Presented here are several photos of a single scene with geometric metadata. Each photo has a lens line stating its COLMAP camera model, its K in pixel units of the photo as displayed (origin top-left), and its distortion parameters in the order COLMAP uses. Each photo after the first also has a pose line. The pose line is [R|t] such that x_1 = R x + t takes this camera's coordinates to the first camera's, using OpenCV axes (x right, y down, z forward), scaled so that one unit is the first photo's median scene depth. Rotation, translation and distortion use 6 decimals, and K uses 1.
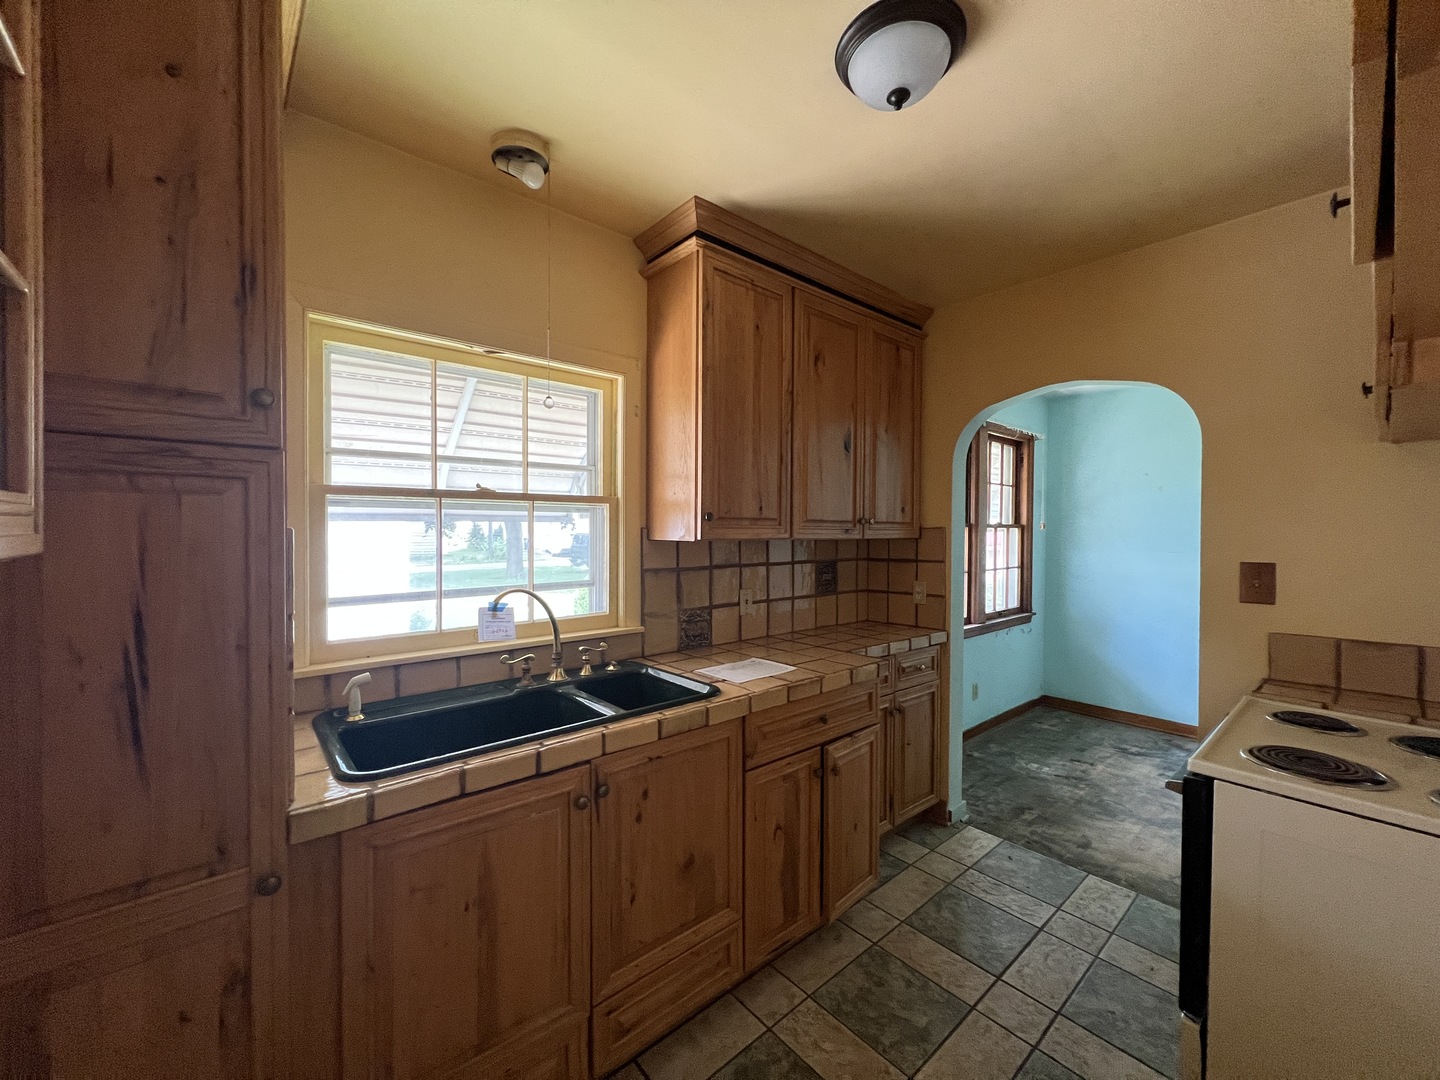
lens RADIAL K [[574.2, 0, 723.1], [0, 574.2, 538.8], [0, 0, 1]] dist [0.002522, 0.000125]
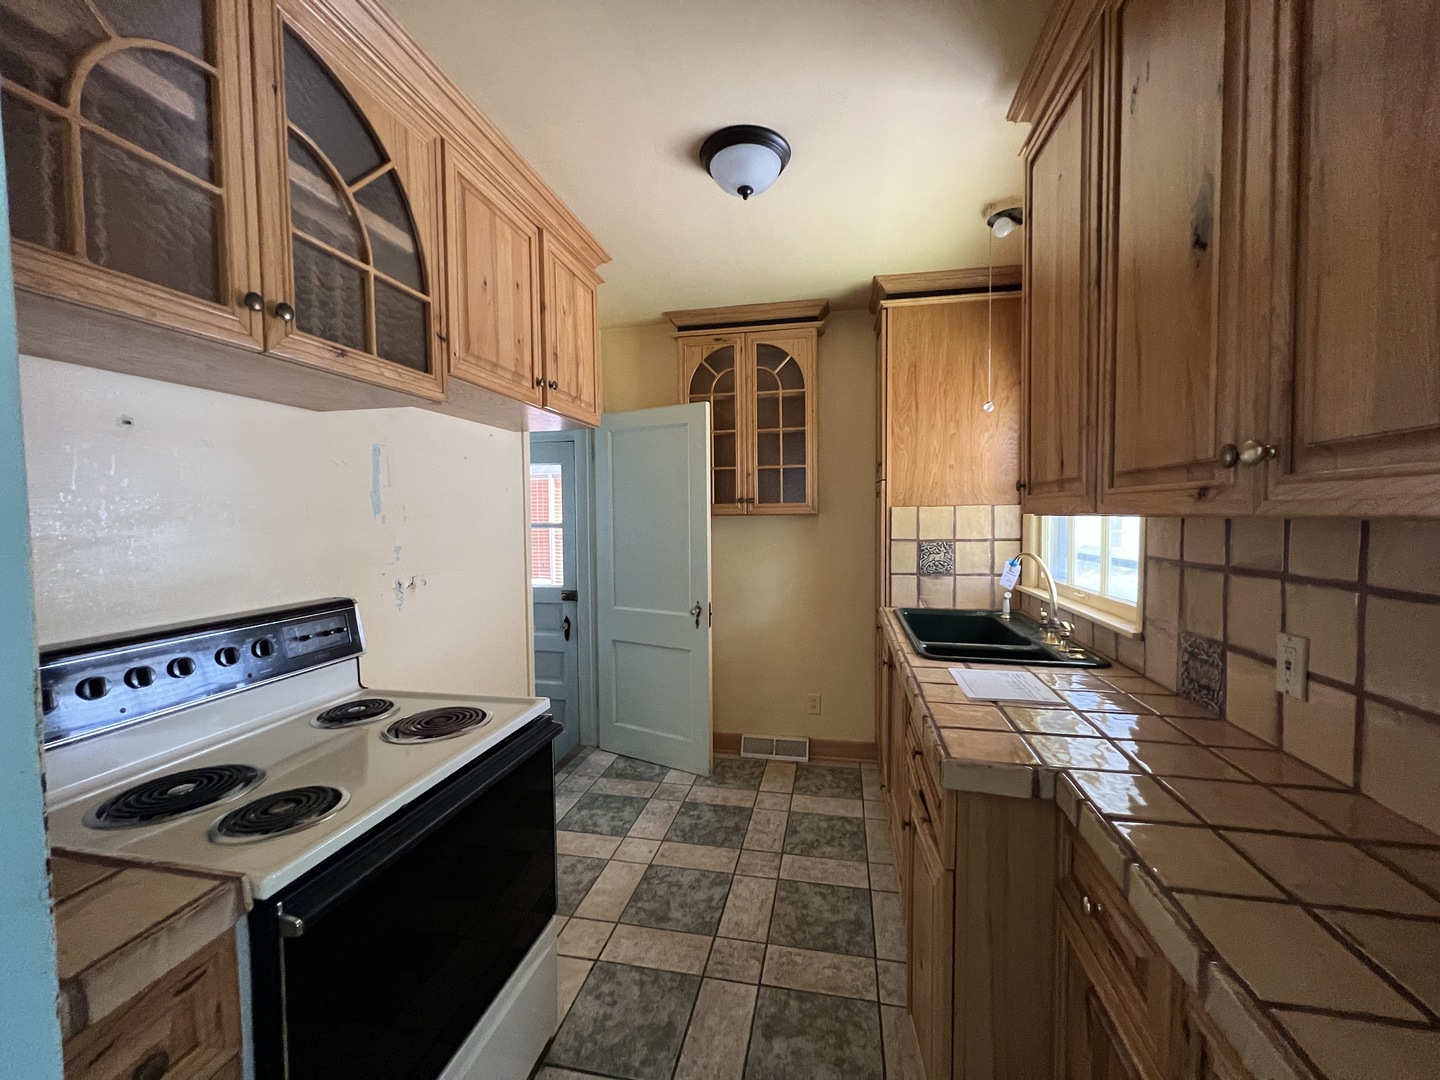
lens RADIAL K [[574.2, 0, 721.8], [0, 574.2, 538.3], [0, 0, 1]] dist [0.002522, 0.000125]
pose [[-0.793577, 0.031688, -0.607645, 0.653410], [0.003805, 0.998882, 0.047121, -0.004036], [0.608458, 0.035082, -0.792810, 1.135864]]
